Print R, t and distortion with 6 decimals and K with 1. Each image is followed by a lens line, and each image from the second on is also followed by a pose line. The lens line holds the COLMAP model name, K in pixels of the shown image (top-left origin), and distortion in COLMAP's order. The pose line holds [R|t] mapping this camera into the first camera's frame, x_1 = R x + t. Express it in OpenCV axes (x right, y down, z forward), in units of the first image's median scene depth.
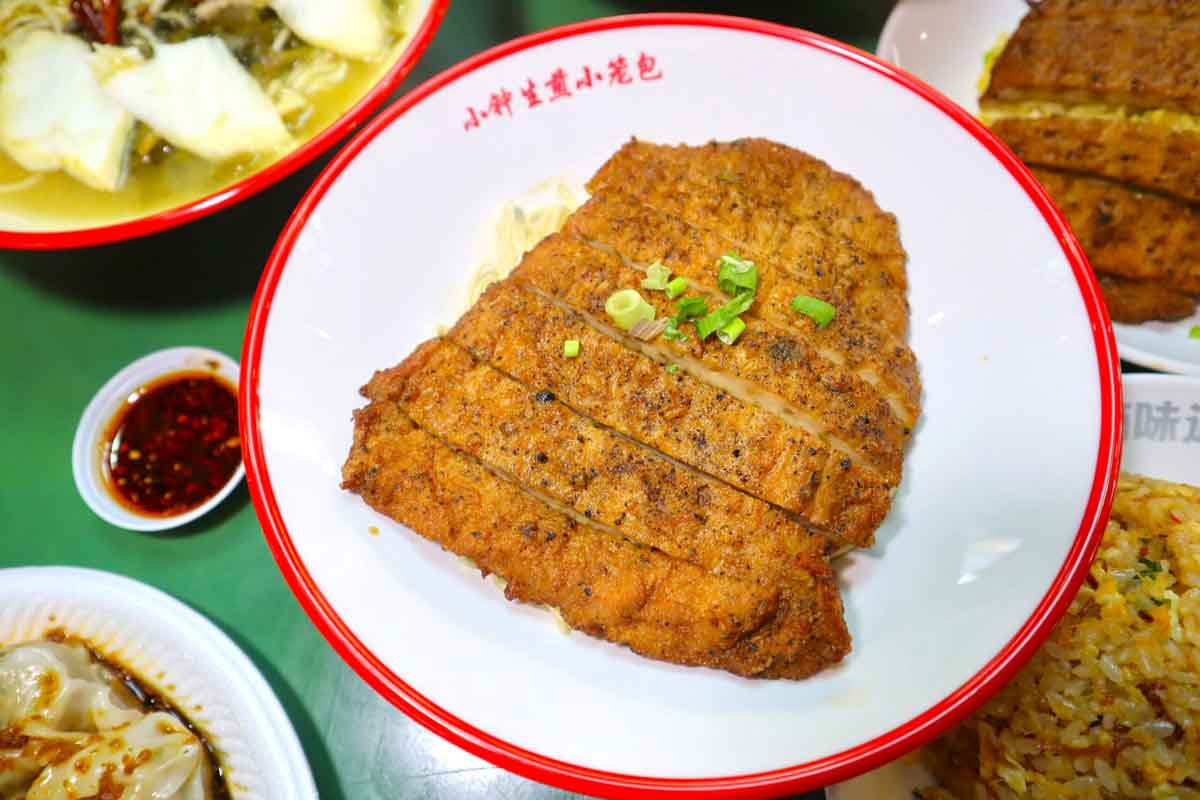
lens RADIAL K [[841.5, 0, 600.0], [0, 841.5, 400.0], [0, 0, 1]] dist [-0.130950, 0.081544]
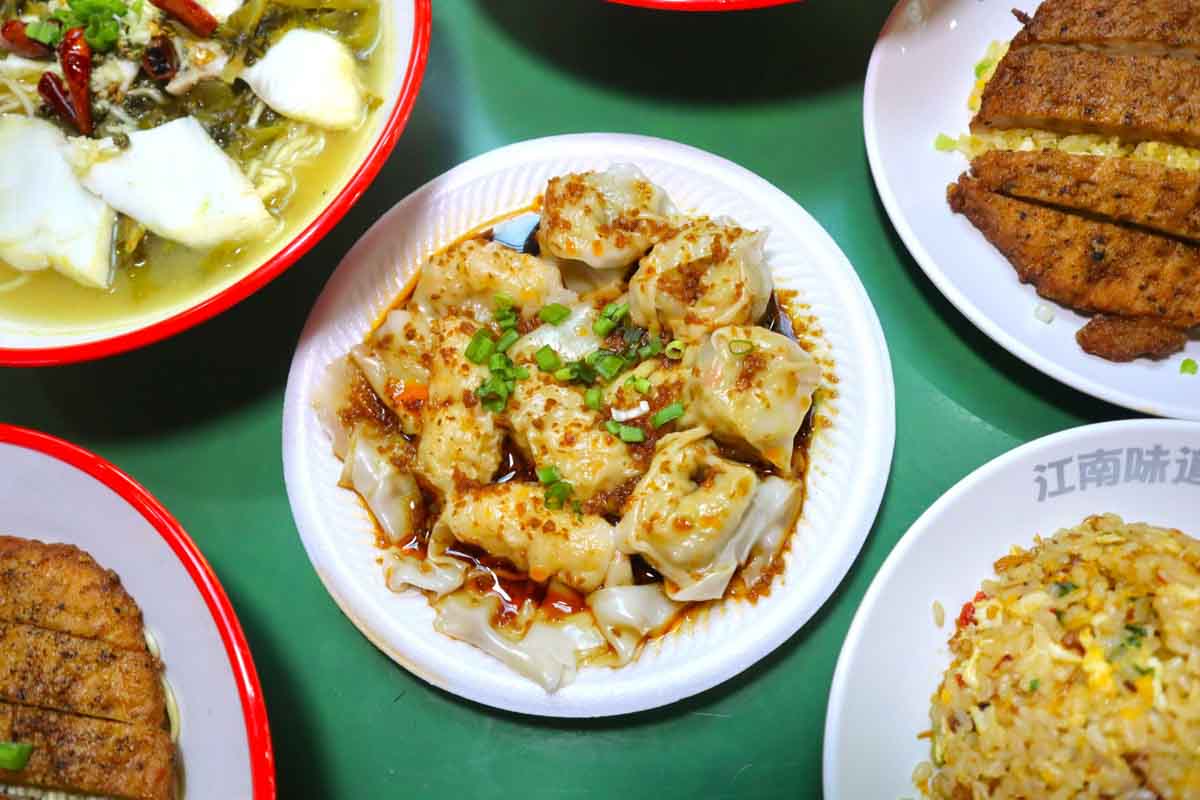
lens RADIAL K [[841.5, 0, 600.0], [0, 841.5, 400.0], [0, 0, 1]] dist [-0.130950, 0.081544]
pose [[0.998343, -0.057103, -0.007041, 0.009088], [0.057511, 0.993971, 0.093354, -0.179913], [0.001667, -0.093604, 0.995608, -0.011597]]
